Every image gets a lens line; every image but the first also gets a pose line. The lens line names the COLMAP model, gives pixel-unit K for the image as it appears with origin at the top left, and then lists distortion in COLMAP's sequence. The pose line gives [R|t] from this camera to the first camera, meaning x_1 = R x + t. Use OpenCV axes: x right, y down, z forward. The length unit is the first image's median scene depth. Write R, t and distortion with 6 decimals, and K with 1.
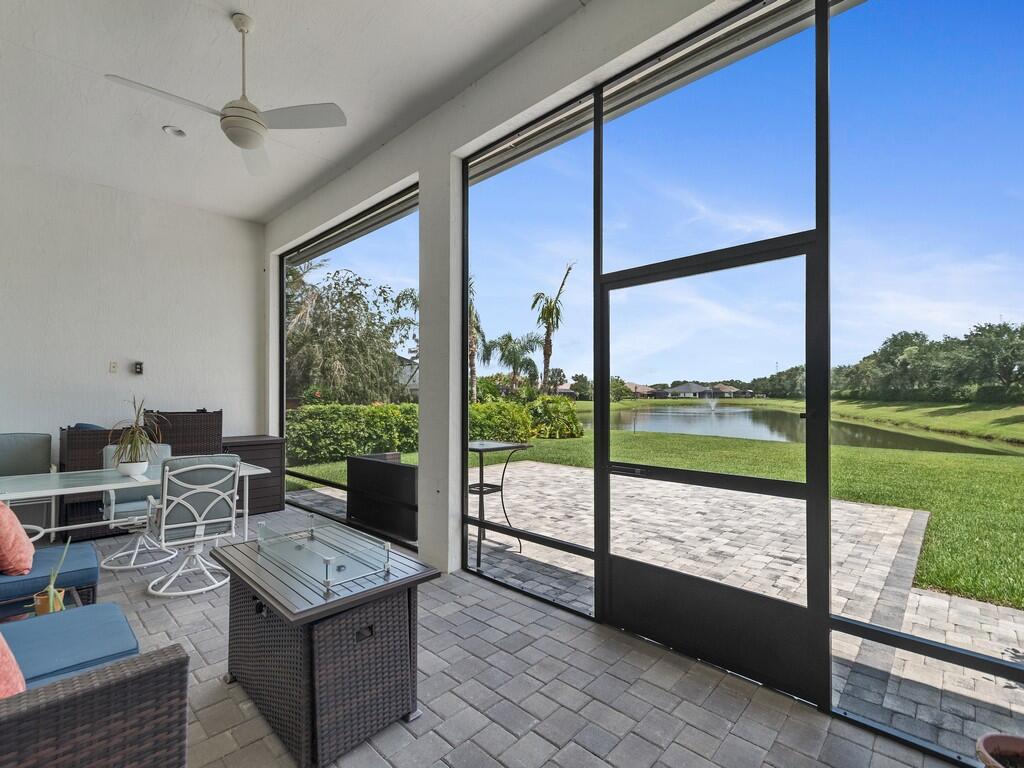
lens RADIAL K [[475.2, 0, 494.1], [0, 475.2, 392.7], [0, 0, 1]] dist [0.028544, -0.014969]
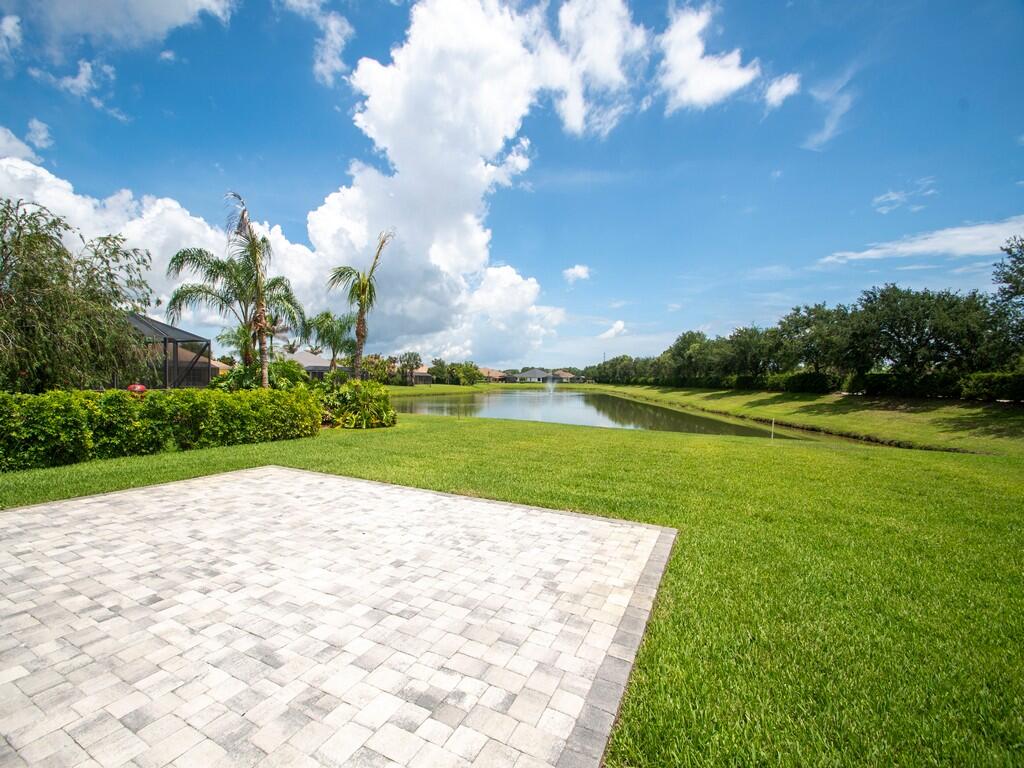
lens RADIAL K [[457.9, 0, 488.1], [0, 457.9, 389.8], [0, 0, 1]] dist [0.002015, -0.000344]
pose [[0.958182, 0.007300, 0.286068, 0.106337], [-0.015805, 0.999499, 0.027433, -0.004354], [-0.285724, -0.030807, 0.957817, 0.100037]]
